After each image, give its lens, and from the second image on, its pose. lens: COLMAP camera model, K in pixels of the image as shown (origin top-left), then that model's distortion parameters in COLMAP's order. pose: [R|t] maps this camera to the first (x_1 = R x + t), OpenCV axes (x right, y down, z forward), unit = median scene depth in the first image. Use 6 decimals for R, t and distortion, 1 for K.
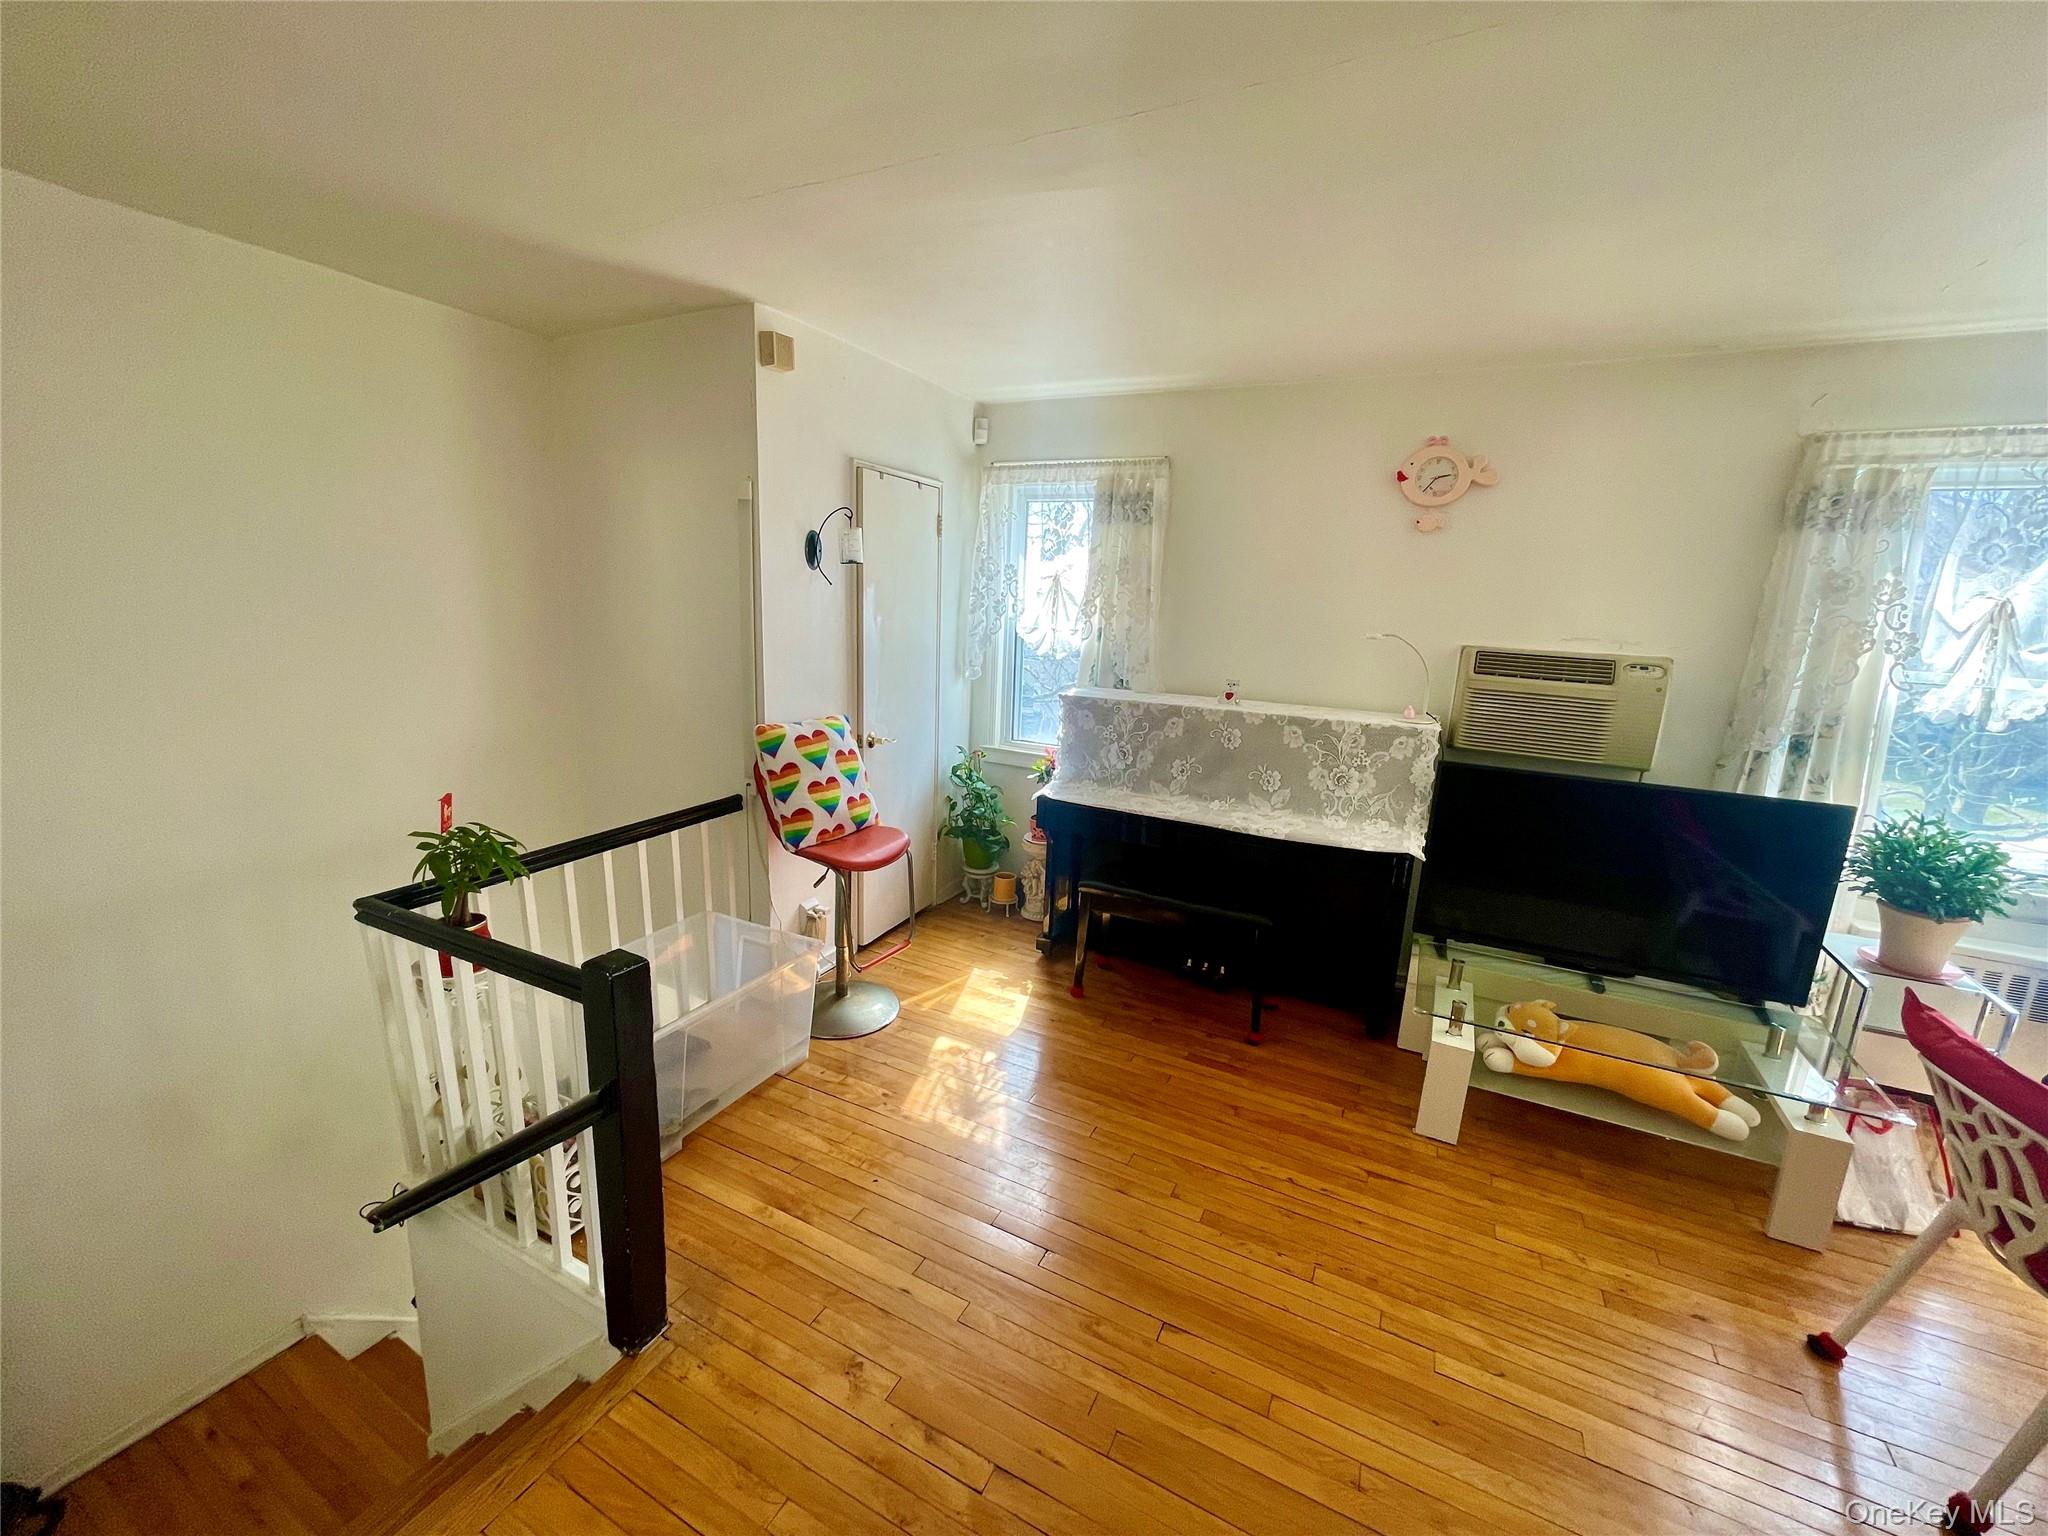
lens RADIAL K [[824.5, 0, 1016.7], [0, 824.5, 776.0], [0, 0, 1]] dist [-0.002705, -0.000102]
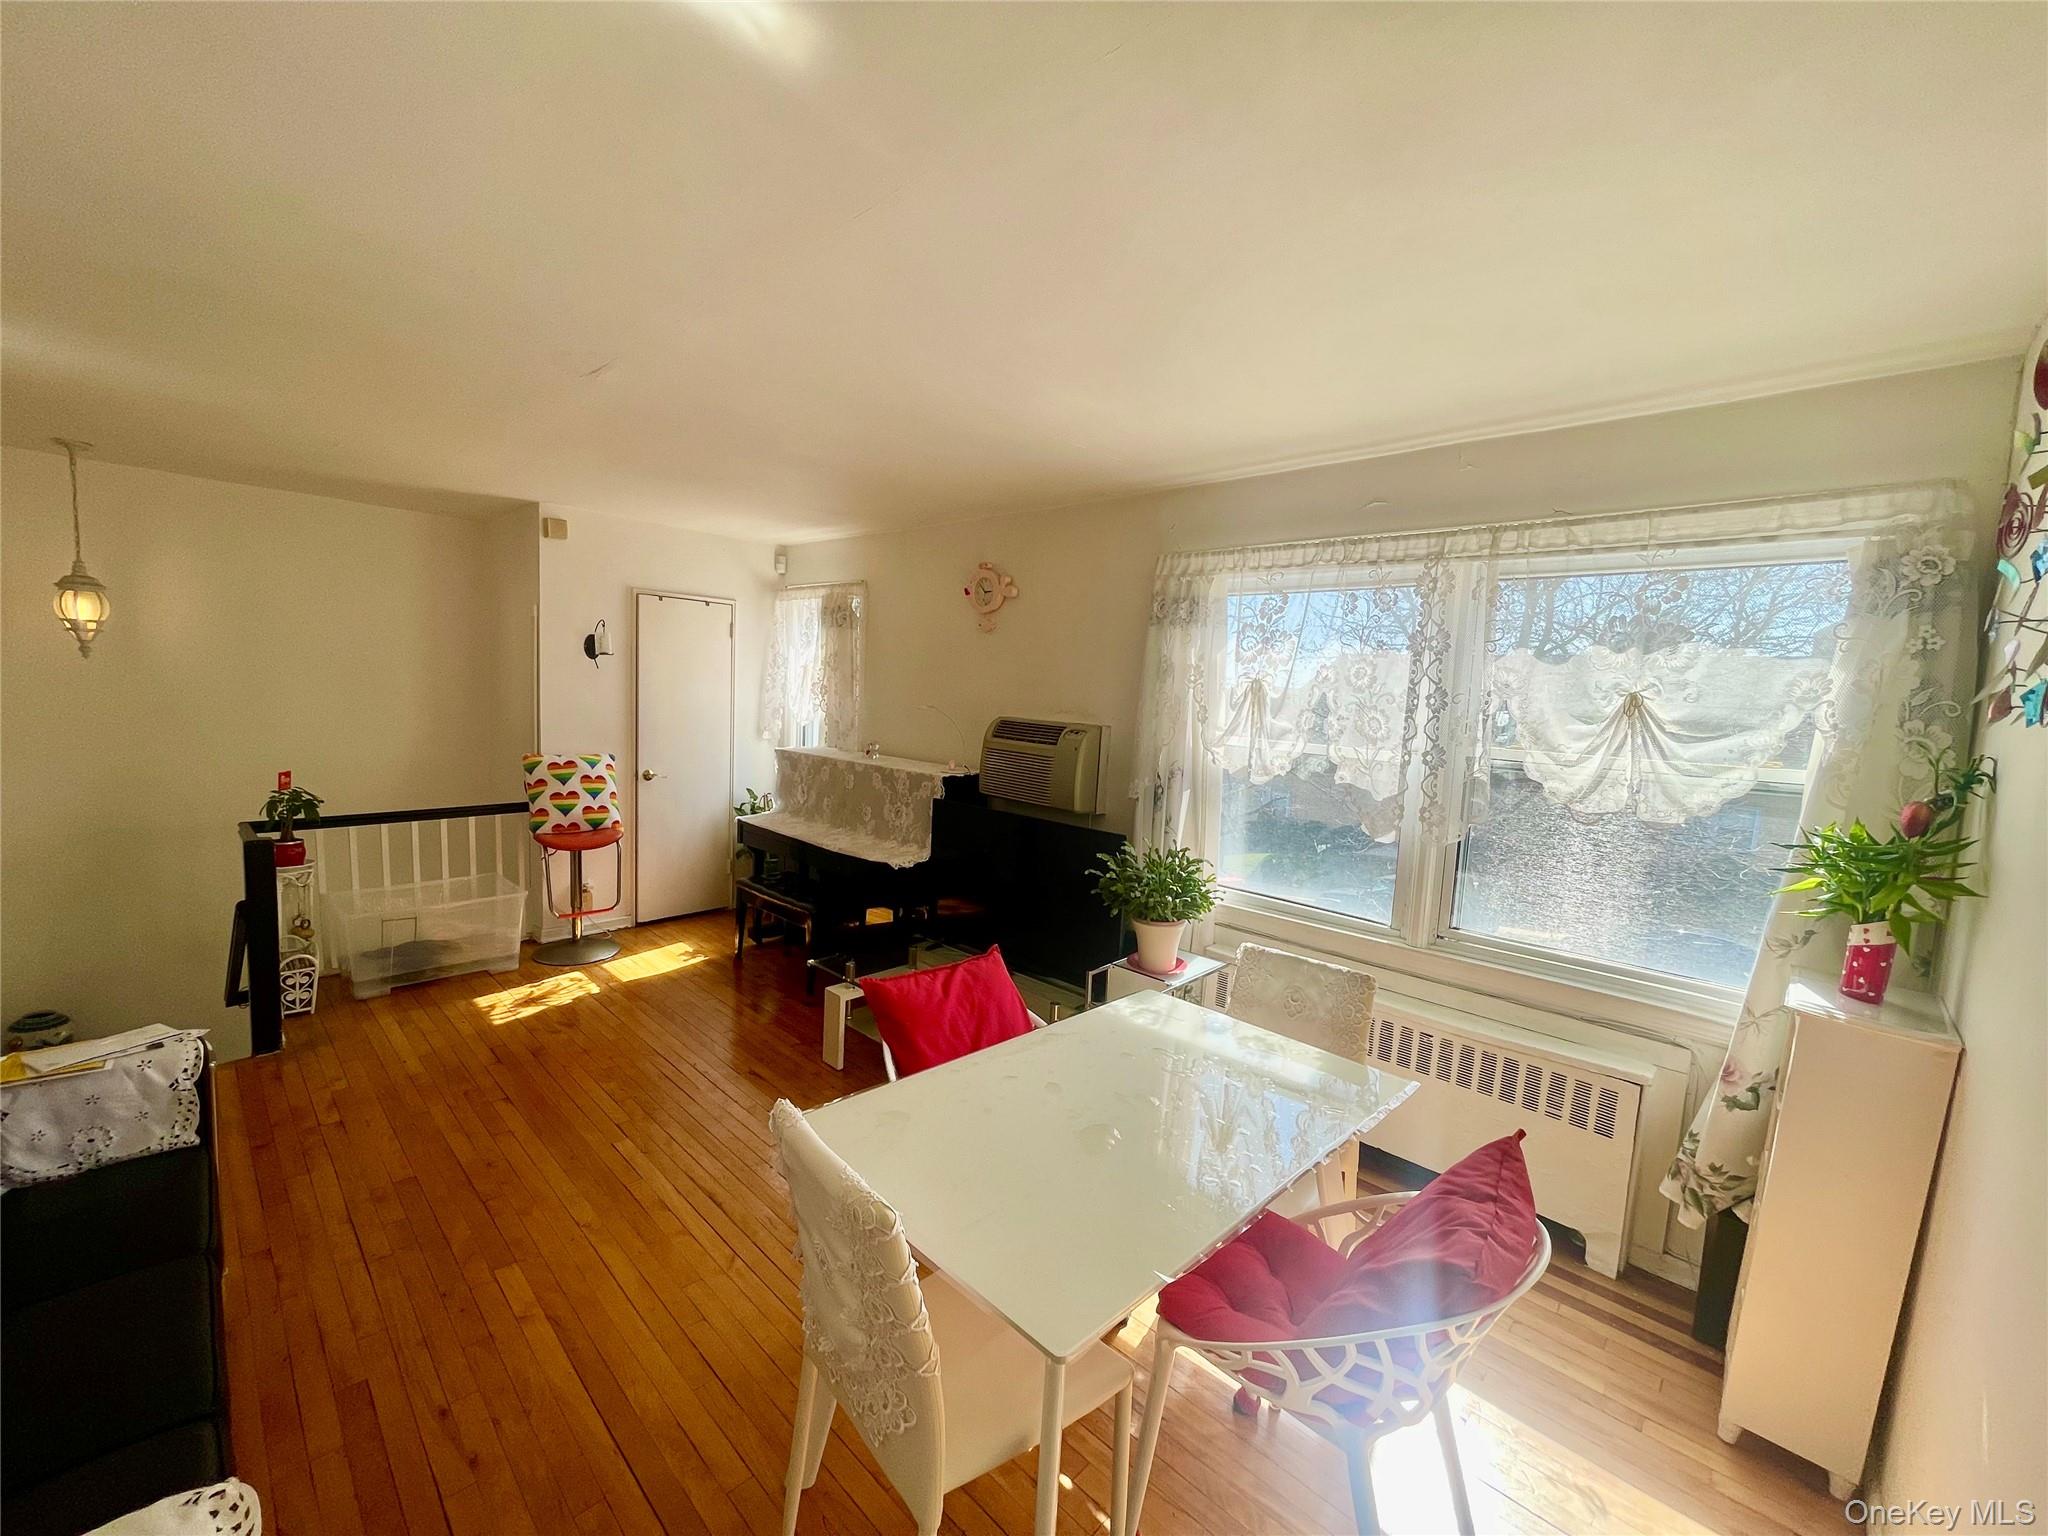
lens RADIAL K [[862.0, 0, 1024.0], [0, 862.0, 768.0], [0, 0, 1]] dist [0.033021, 0.000016]
pose [[0.951600, 0.035908, -0.305234, 1.050131], [-0.076935, 0.989362, -0.123463, 0.092510], [0.297553, 0.140971, 0.944240, -0.275063]]
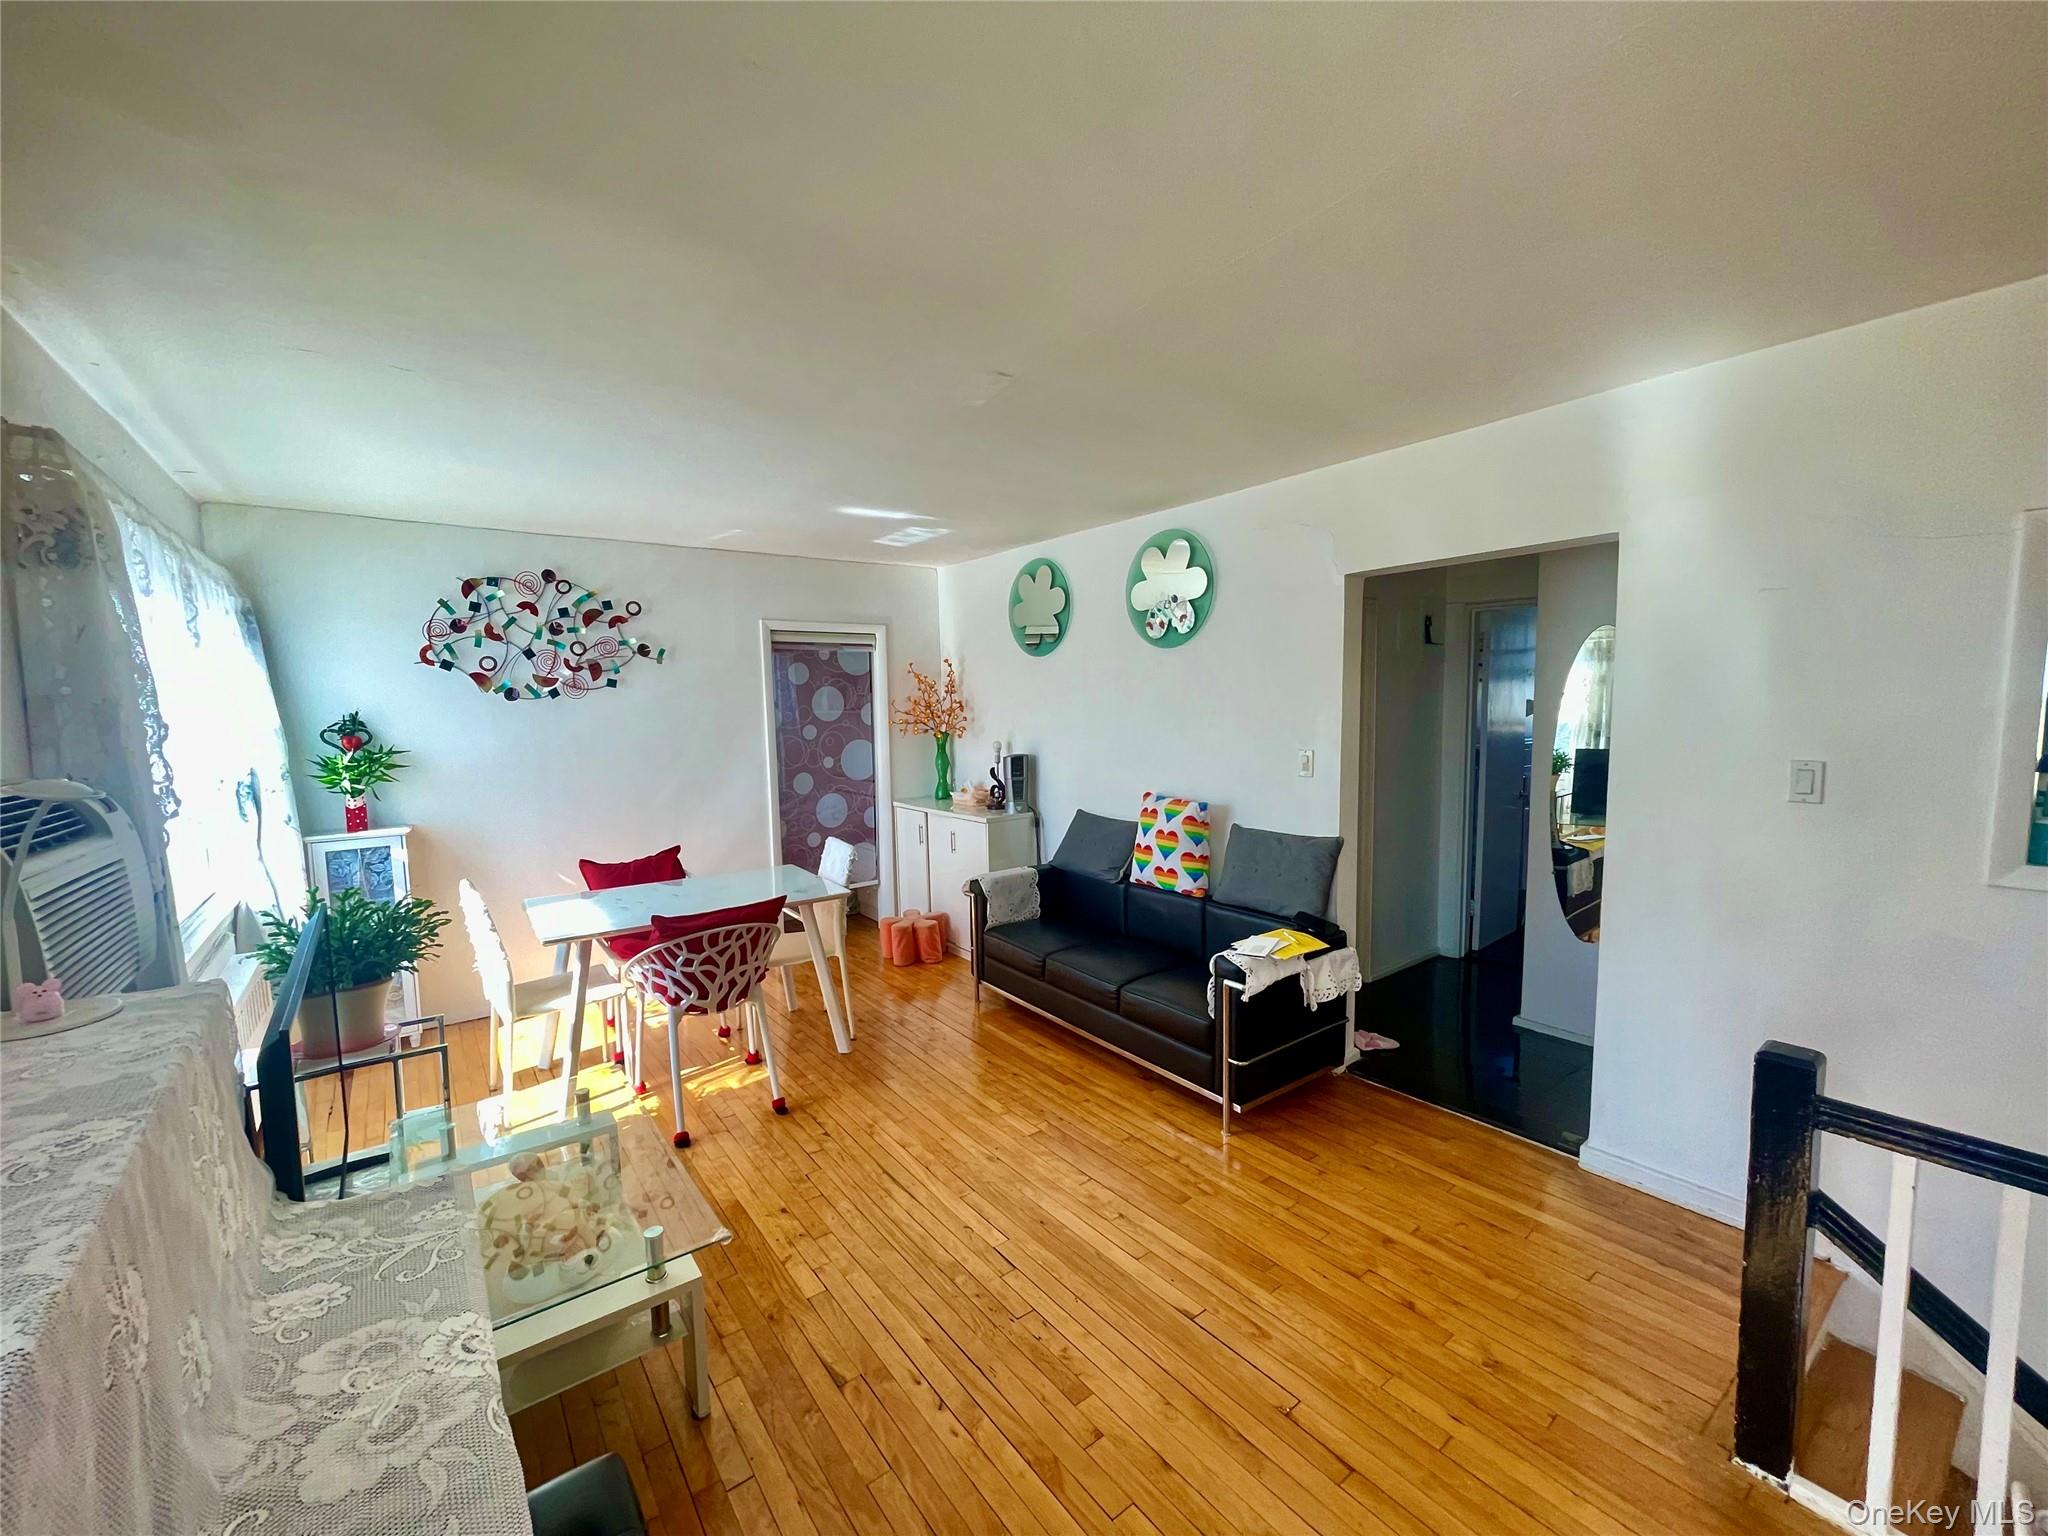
lens RADIAL K [[824.5, 0, 1016.7], [0, 824.5, 776.0], [0, 0, 1]] dist [-0.002705, -0.000102]
pose [[-0.900666, -0.058744, 0.430523, -0.028742], [0.078579, 0.952462, 0.294349, -0.242759], [-0.427348, 0.298940, -0.853234, 1.139562]]
